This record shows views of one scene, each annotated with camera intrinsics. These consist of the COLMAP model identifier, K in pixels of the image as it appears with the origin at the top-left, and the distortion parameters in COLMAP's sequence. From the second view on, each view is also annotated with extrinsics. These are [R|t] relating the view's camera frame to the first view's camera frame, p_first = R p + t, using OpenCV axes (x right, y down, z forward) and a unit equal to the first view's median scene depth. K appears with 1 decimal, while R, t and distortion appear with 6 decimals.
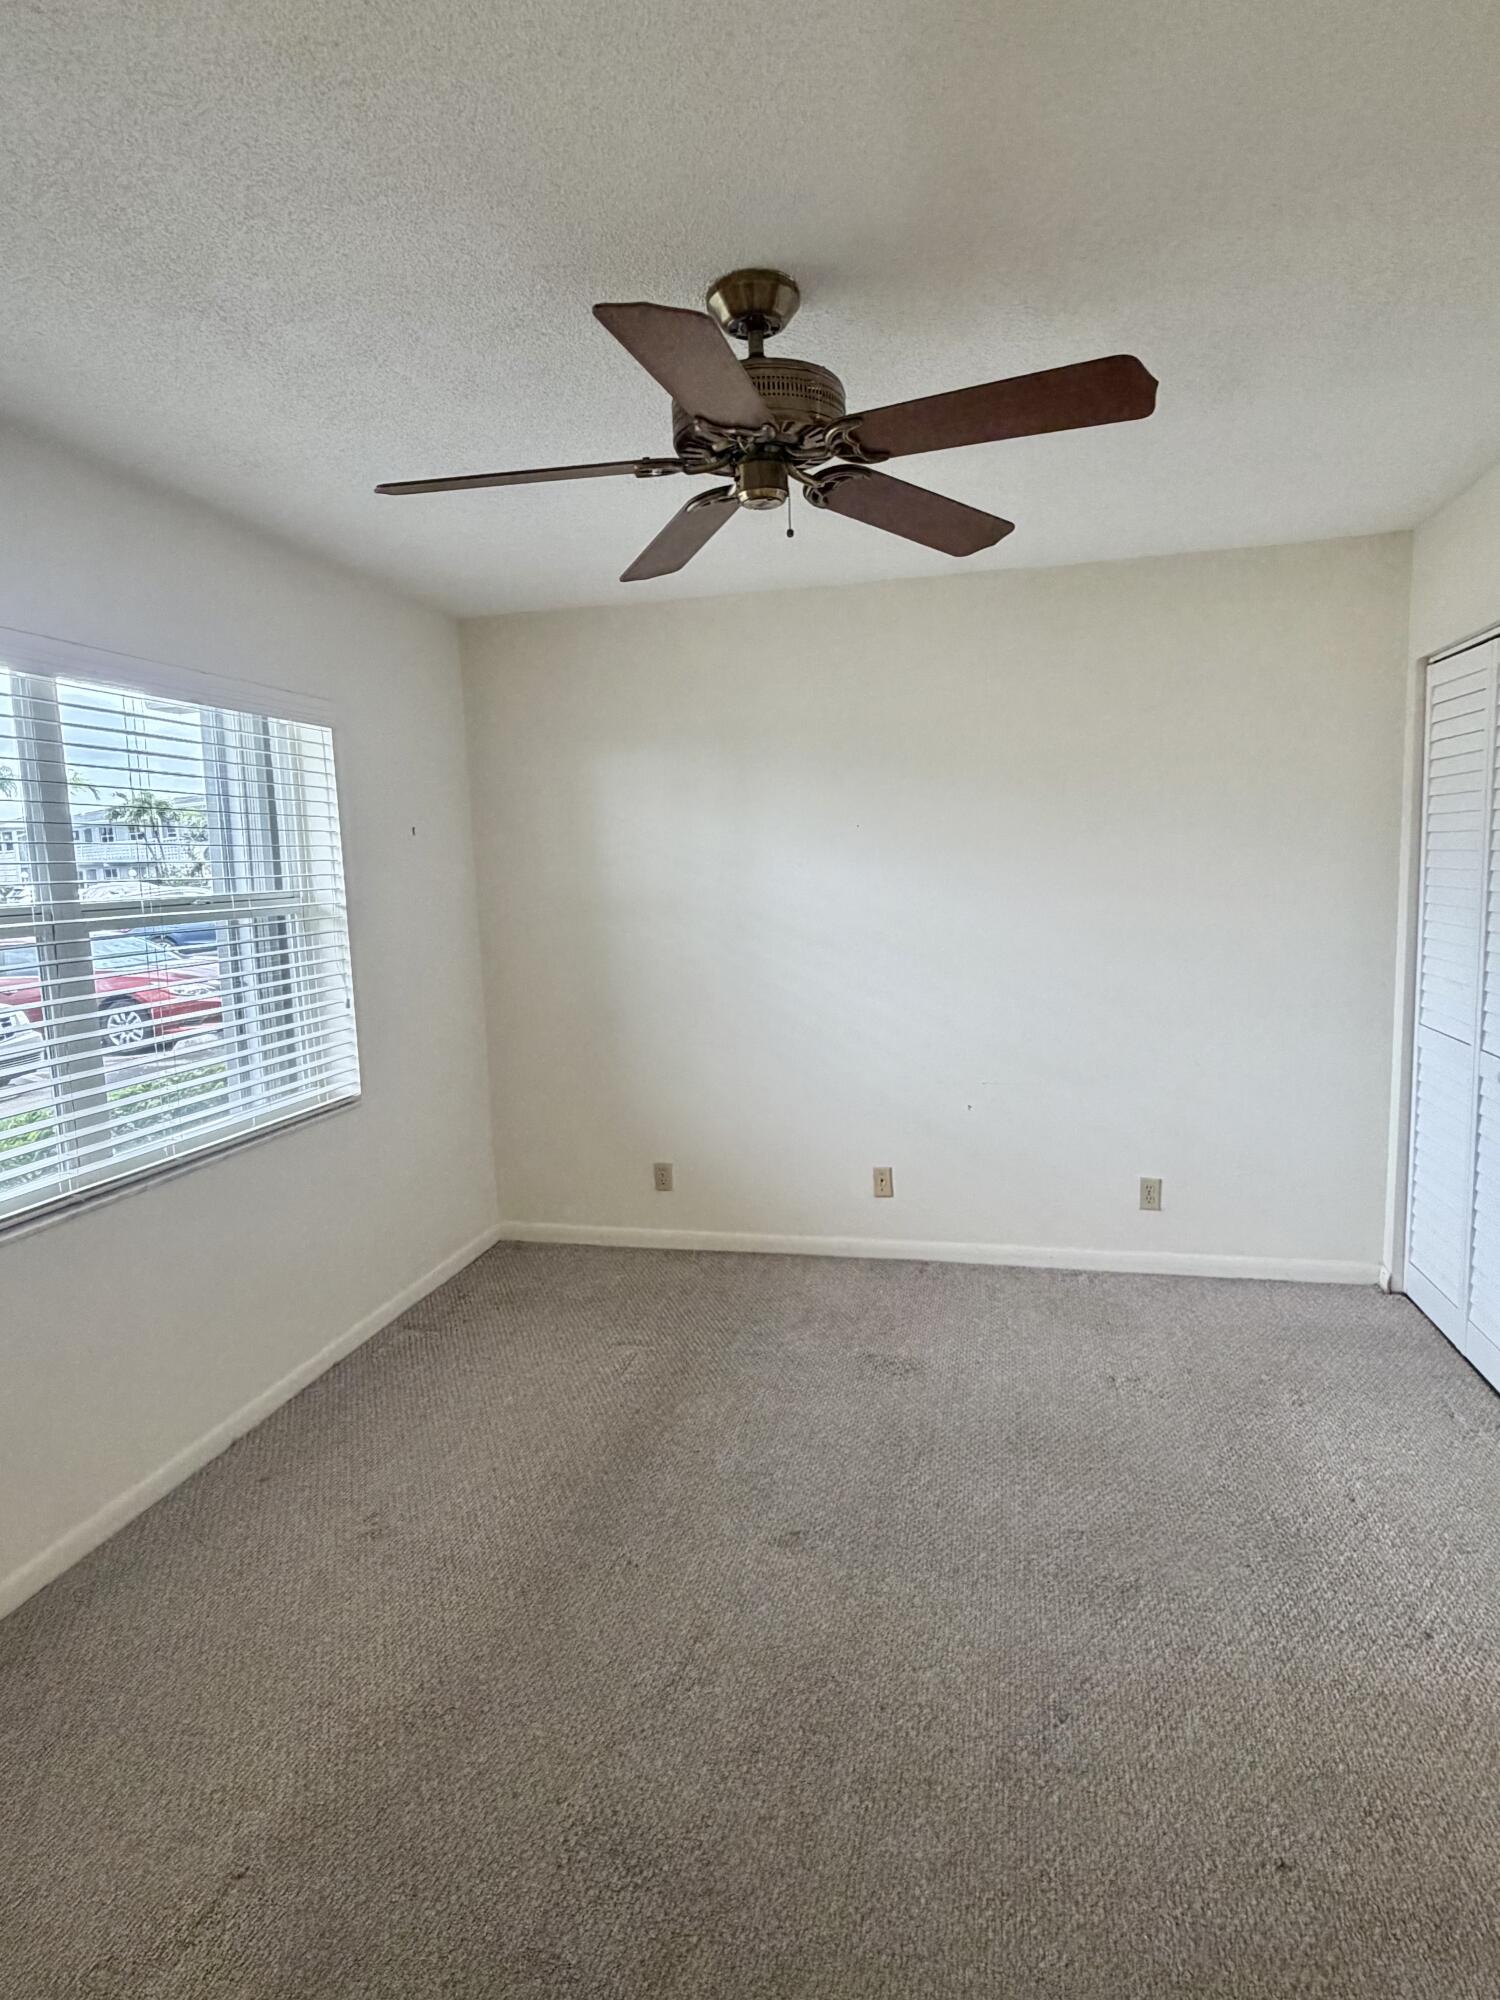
lens RADIAL K [[1086.9, 0, 820.8], [0, 1086.9, 1015.0], [0, 0, 1]] dist [-0.001479, 0.001161]
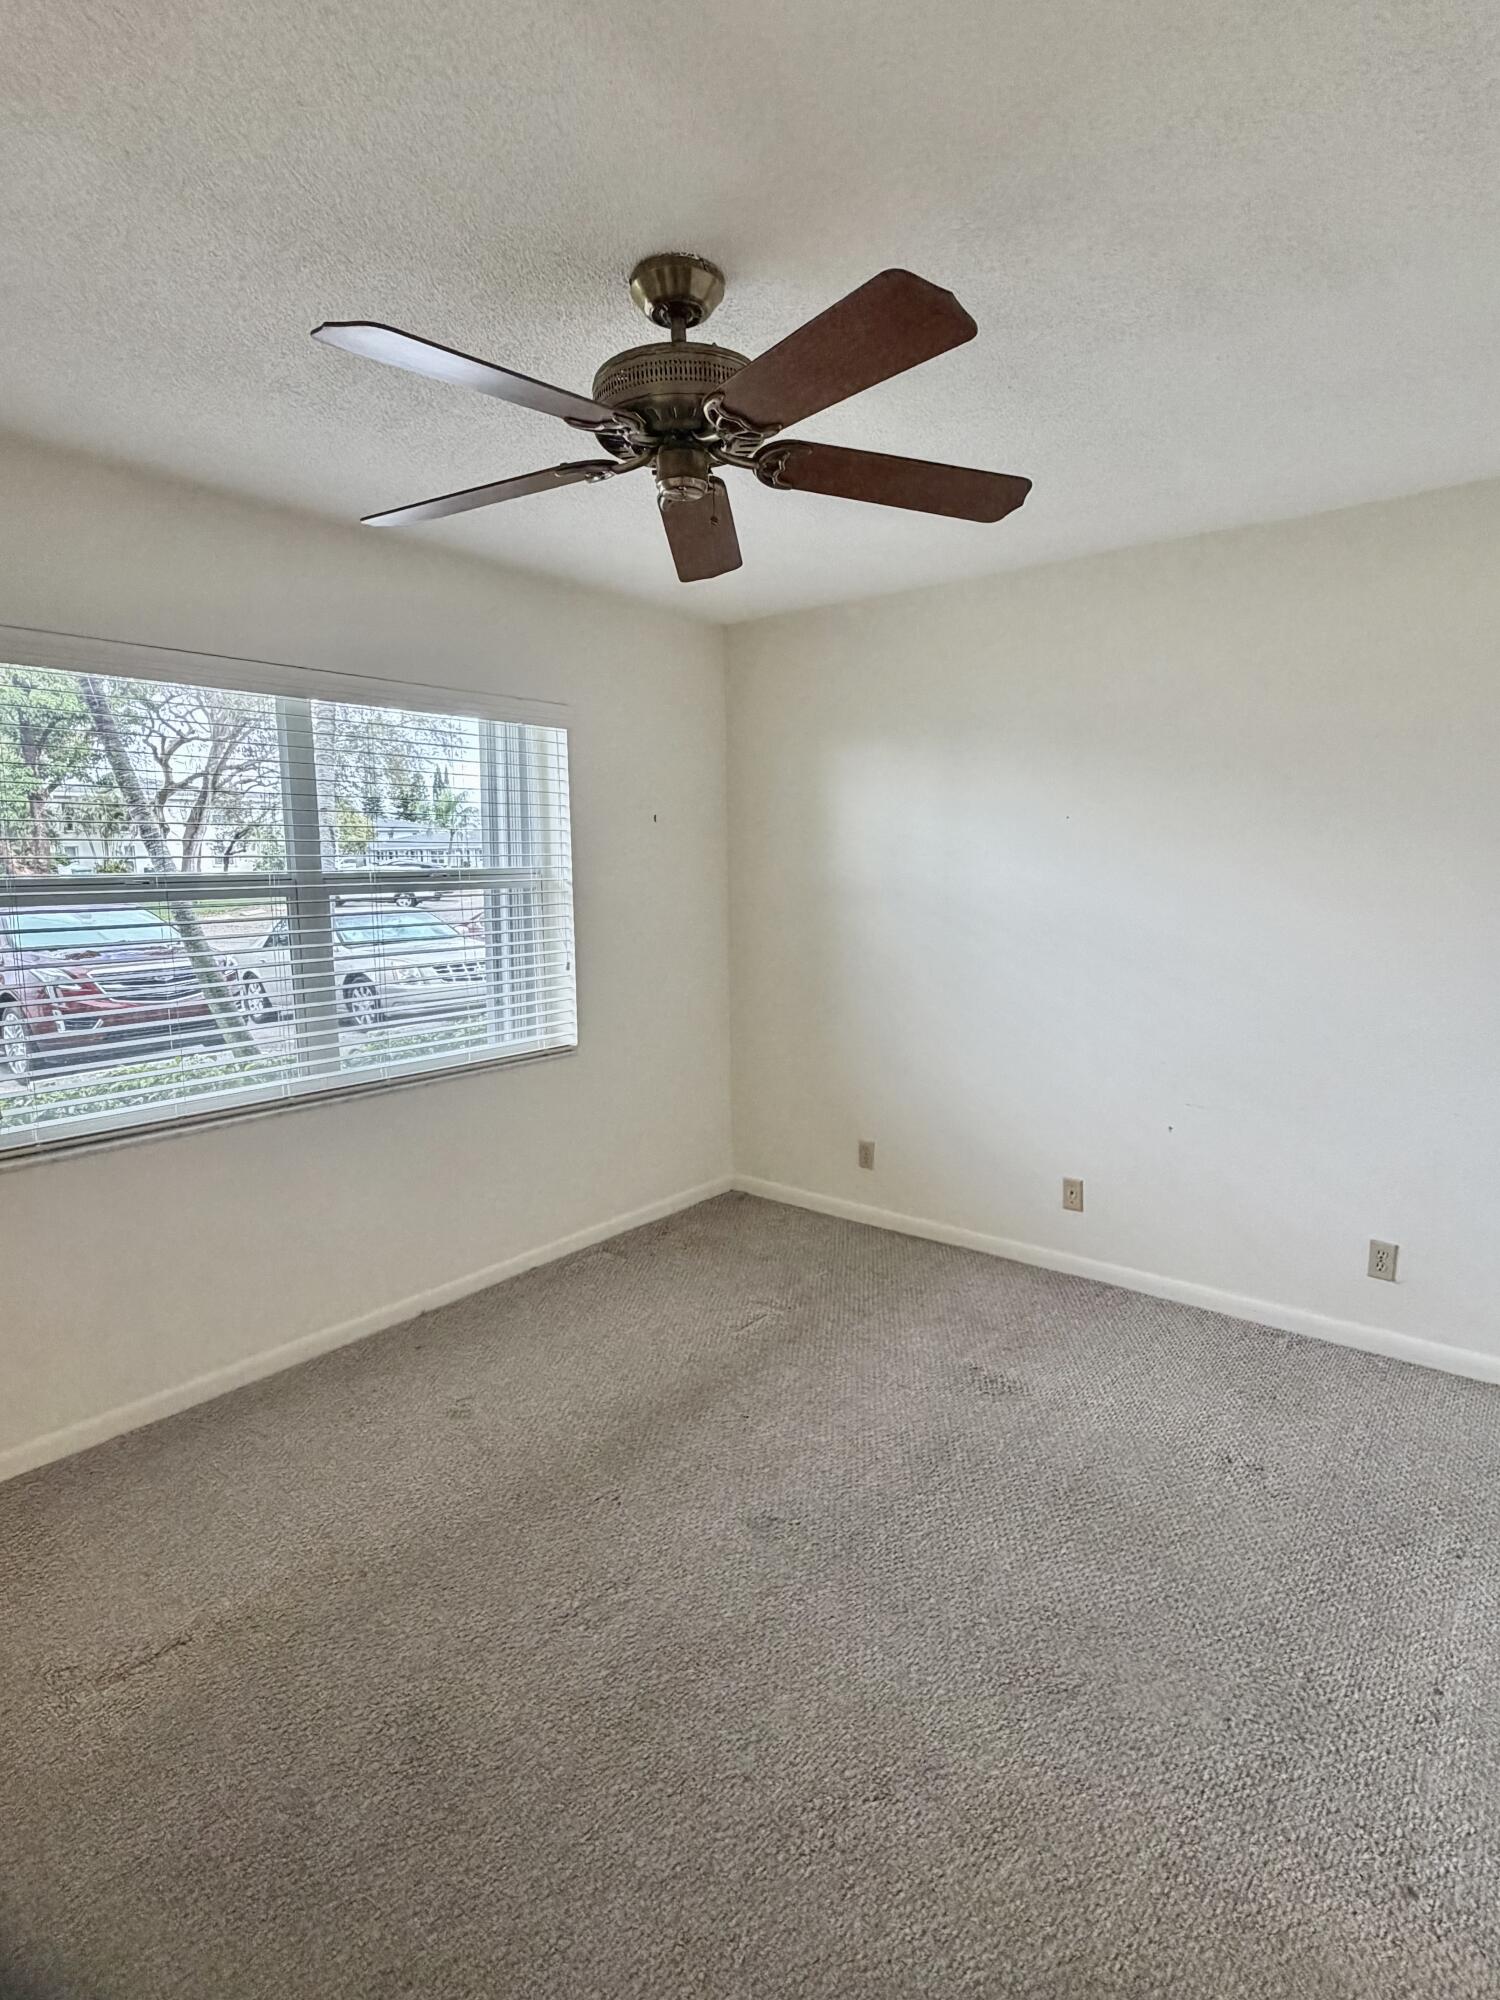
lens RADIAL K [[1029.8, 0, 759.4], [0, 1029.8, 1012.3], [0, 0, 1]] dist [-0.003208, -0.000316]
pose [[0.900555, 0.090947, -0.425124, 0.225106], [-0.083901, 0.995848, 0.035312, -0.017087], [0.426570, 0.003868, 0.904446, 0.086667]]
